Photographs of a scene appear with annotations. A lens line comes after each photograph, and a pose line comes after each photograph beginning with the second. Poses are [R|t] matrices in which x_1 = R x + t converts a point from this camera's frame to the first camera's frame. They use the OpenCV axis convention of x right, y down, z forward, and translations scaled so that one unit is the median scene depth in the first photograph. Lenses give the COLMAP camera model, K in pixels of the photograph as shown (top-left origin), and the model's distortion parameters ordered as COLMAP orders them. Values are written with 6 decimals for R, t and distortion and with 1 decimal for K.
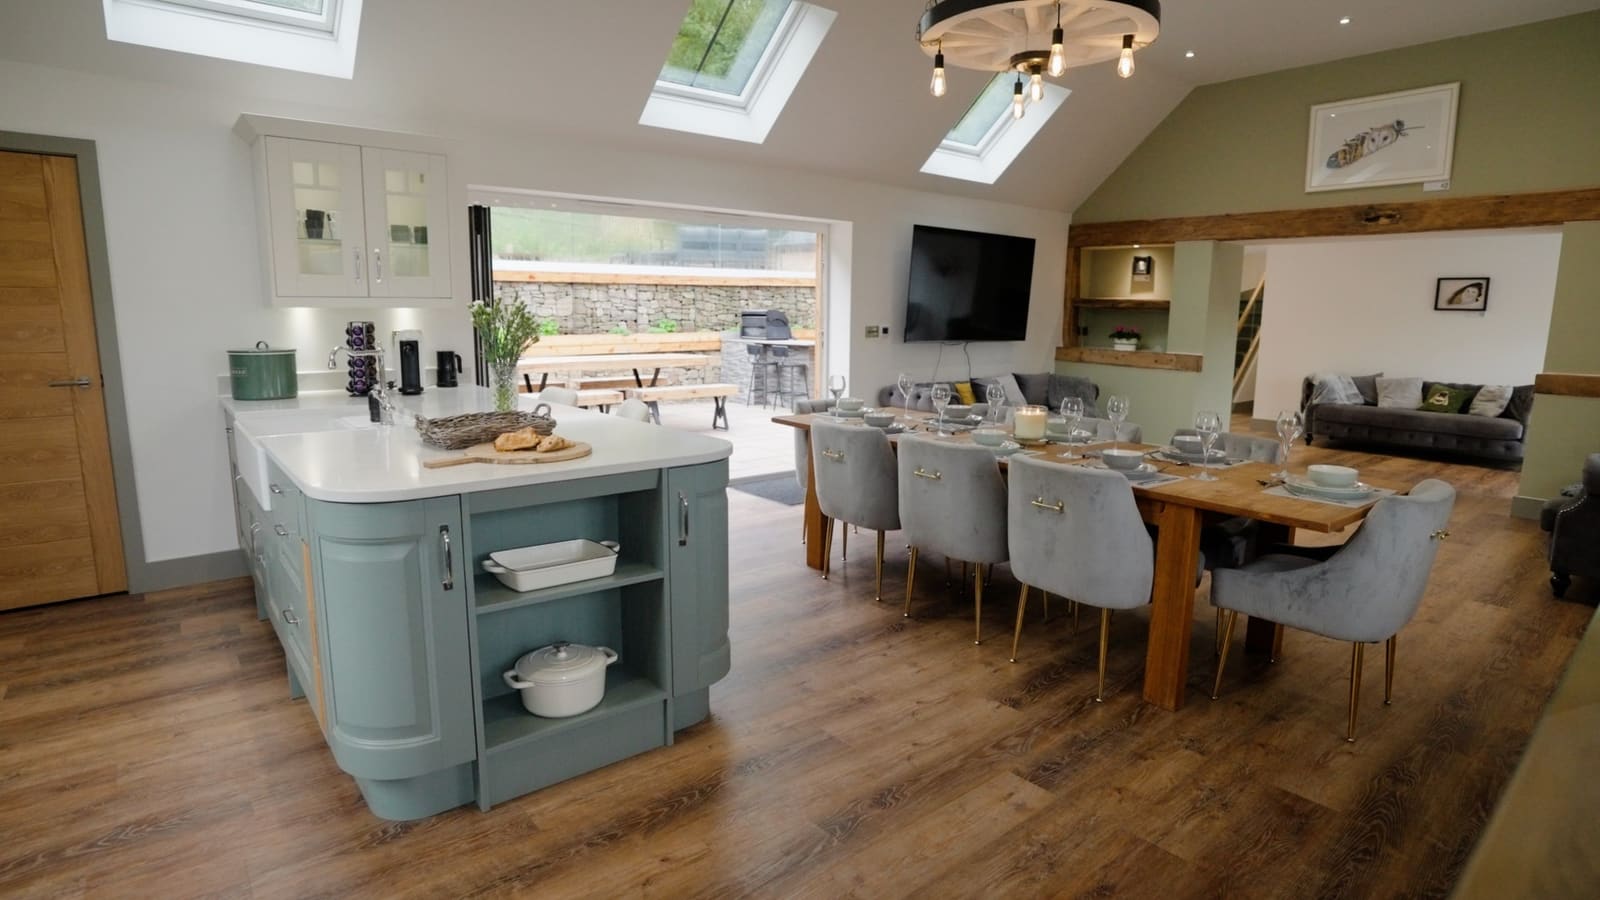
lens RADIAL K [[843.3, 0, 810.1], [0, 843.3, 443.6], [0, 0, 1]] dist [-0.081318, 0.034461]
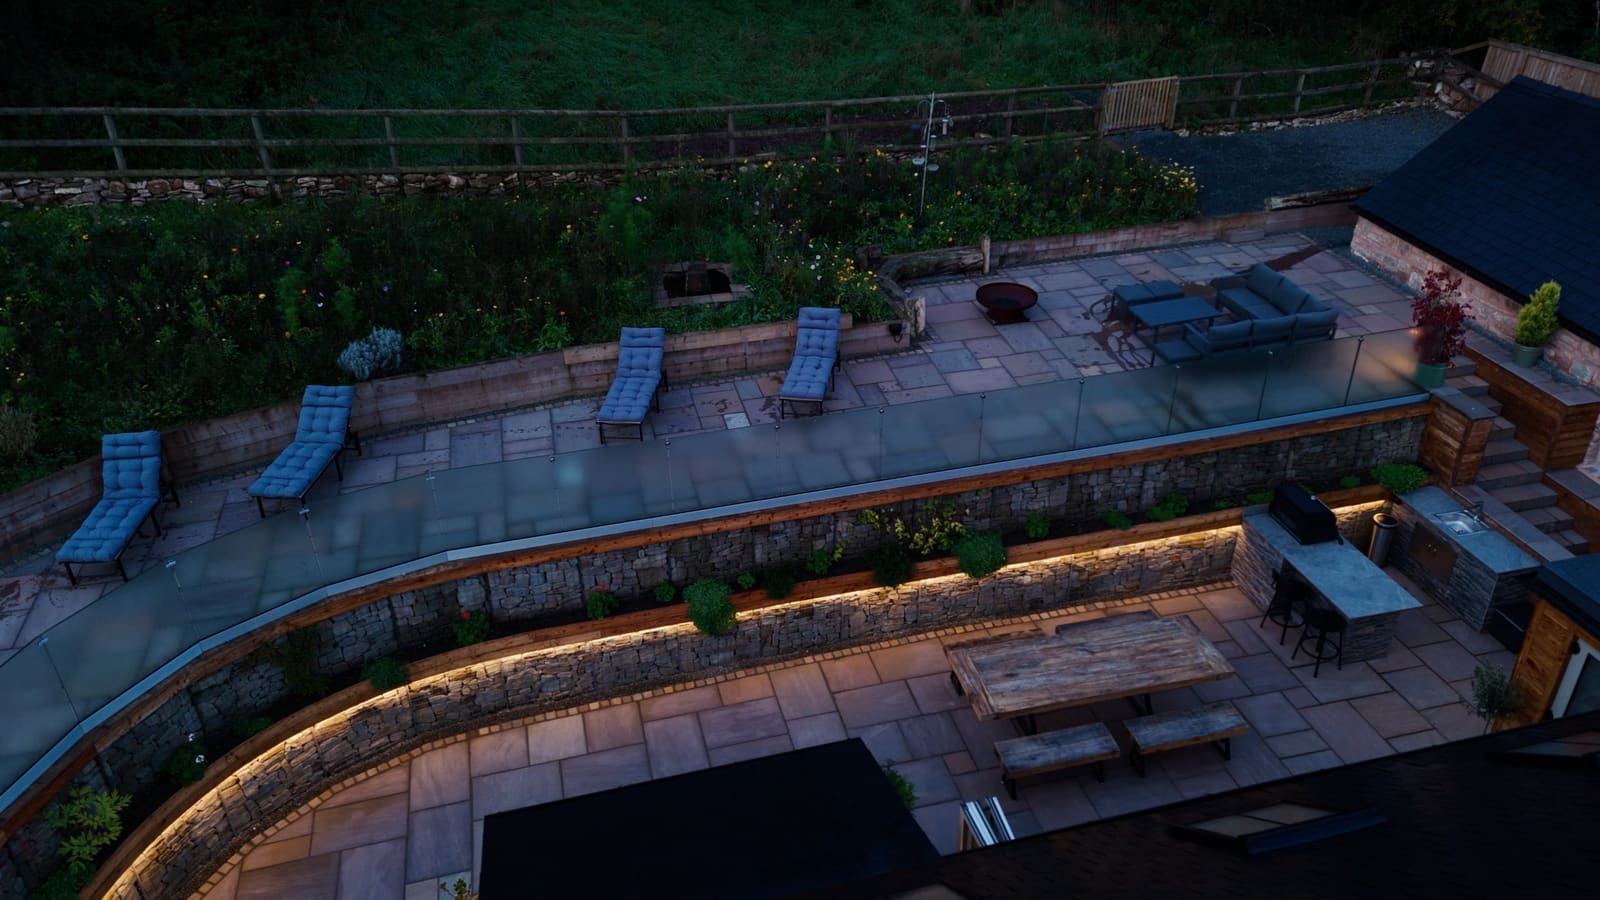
lens RADIAL K [[1162.8, 0, 803.3], [0, 1162.8, 449.6], [0, 0, 1]] dist [0.101276, -0.106902]
pose [[0.906563, 0.189067, -0.377354, -0.236843], [-0.037619, 0.926695, 0.373928, -1.940161], [0.420390, -0.324794, 0.847220, -0.427914]]
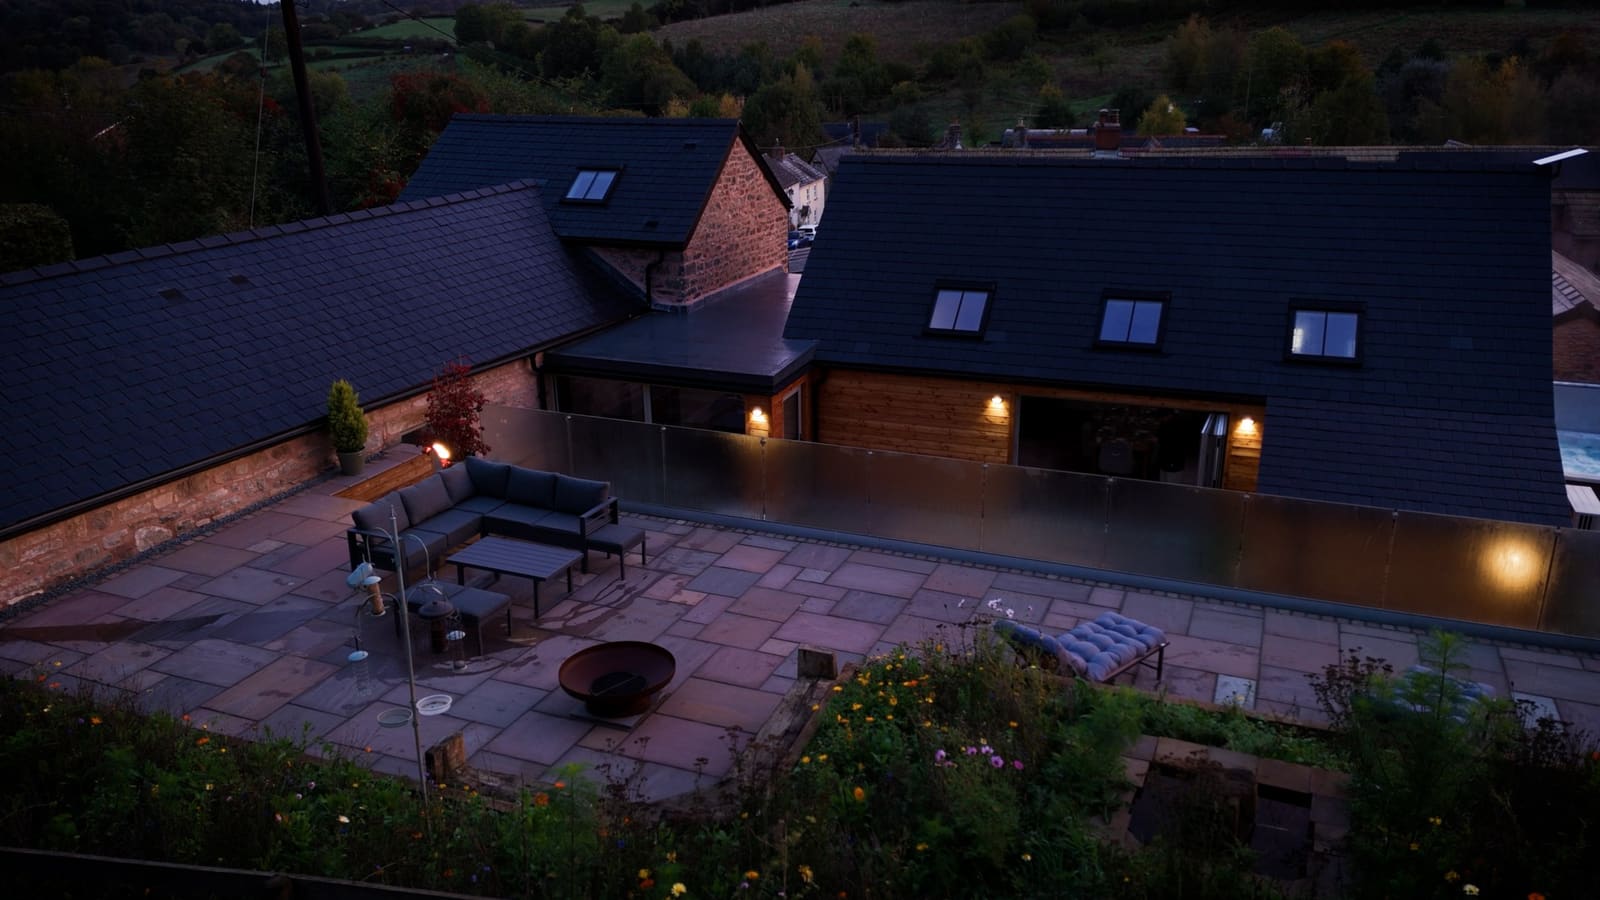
lens RADIAL K [[1162.8, 0, 803.3], [0, 1162.8, 449.6], [0, 0, 1]] dist [0.101276, -0.106902]
pose [[-0.485843, -0.289713, 0.824635, -3.295531], [0.142691, 0.904521, 0.401847, -2.147433], [-0.862320, 0.312902, -0.398116, 4.288552]]
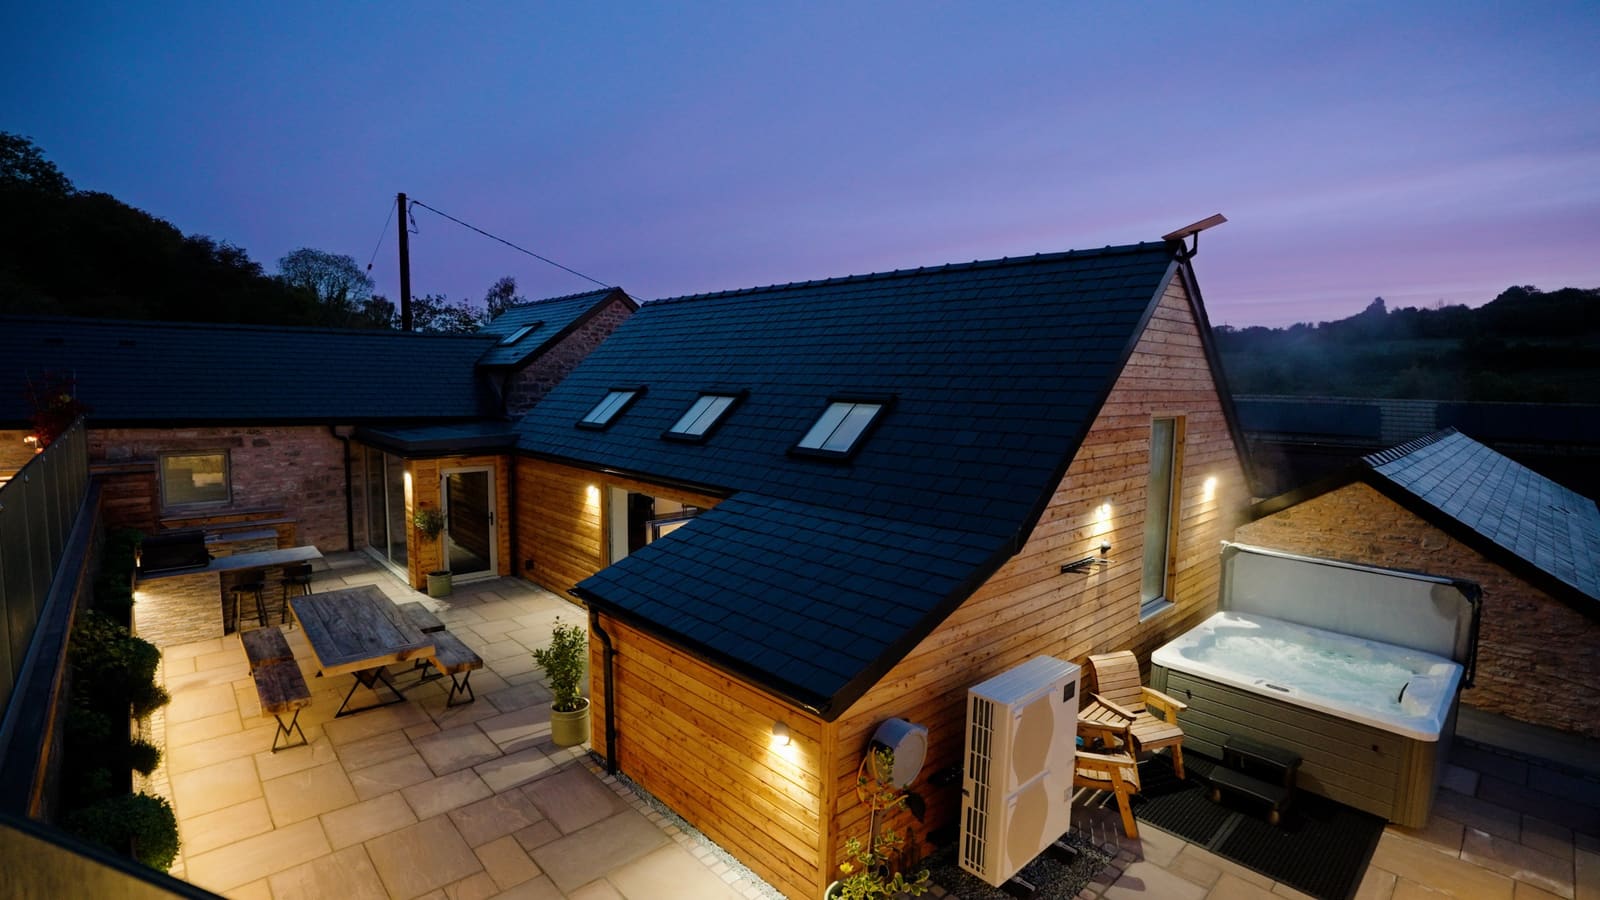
lens RADIAL K [[741.0, 0, 800.1], [0, 741.0, 445.7], [0, 0, 1]] dist [-0.064880, 0.020548]
pose [[-0.059598, -0.102837, 0.992911, -2.715937], [0.138289, 0.984237, 0.110240, -0.791077], [-0.988597, 0.143879, -0.044438, 1.159582]]
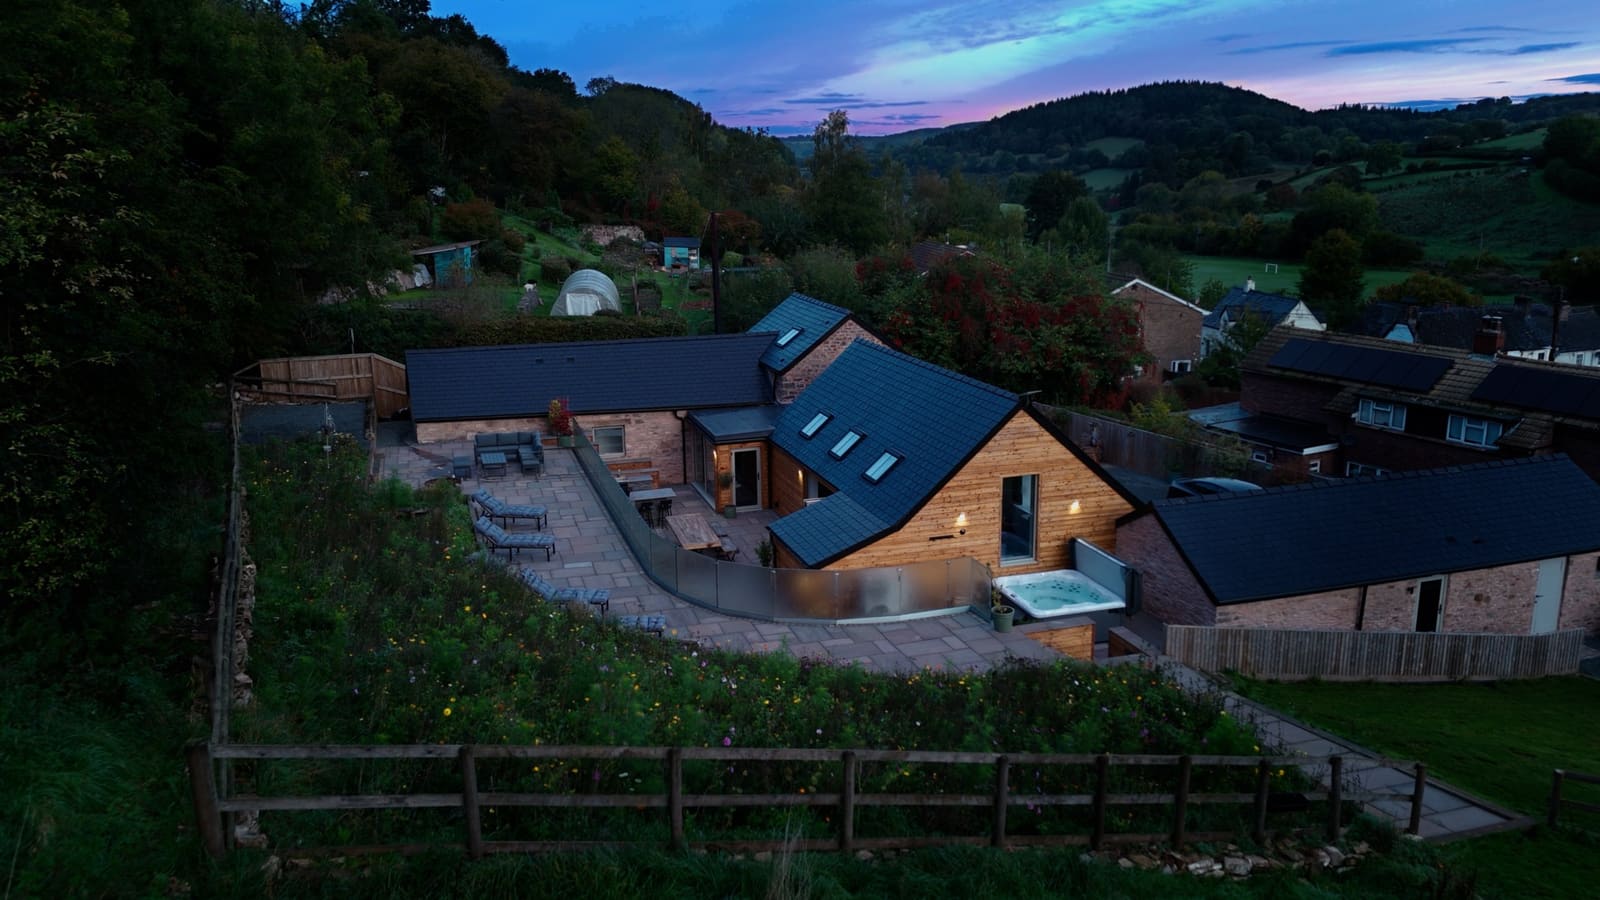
lens RADIAL K [[1162.8, 0, 803.3], [0, 1162.8, 449.6], [0, 0, 1]] dist [0.101276, -0.106902]
pose [[0.365418, -0.236343, 0.900340, -7.455571], [0.160316, 0.968756, 0.189235, -2.176535], [-0.916934, 0.075189, 0.391891, -1.491717]]
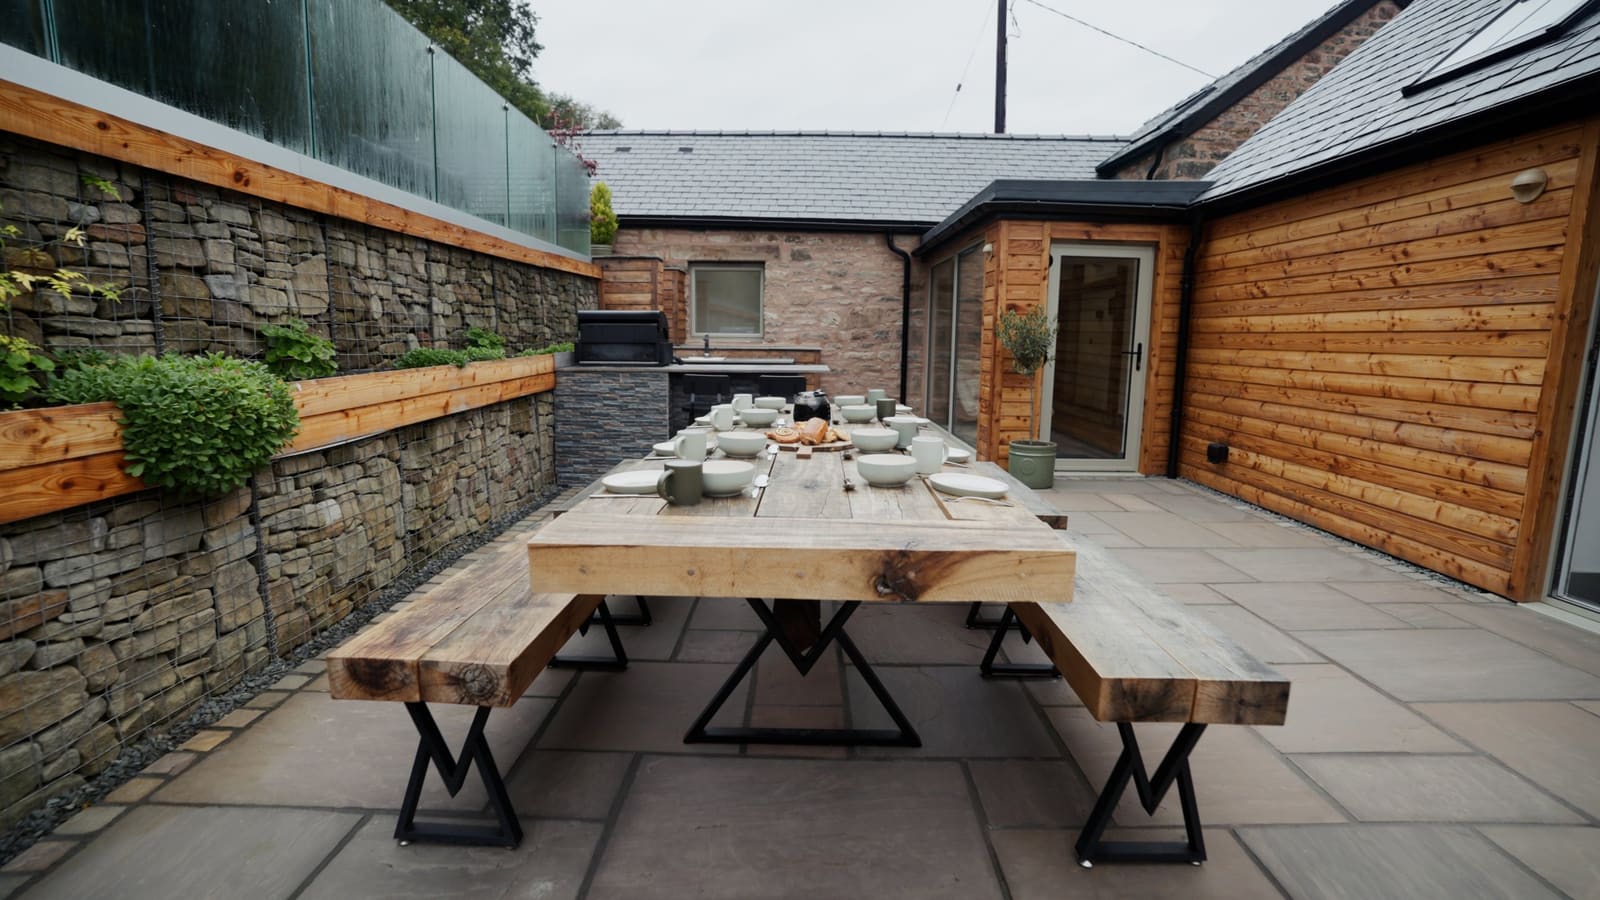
lens RADIAL K [[741.0, 0, 800.1], [0, 741.0, 445.7], [0, 0, 1]] dist [-0.064880, 0.020548]
pose [[0.631869, -0.116435, 0.766280, -1.161698], [0.113319, 0.991906, 0.057276, -0.281629], [-0.766747, 0.050643, 0.639949, 1.971274]]
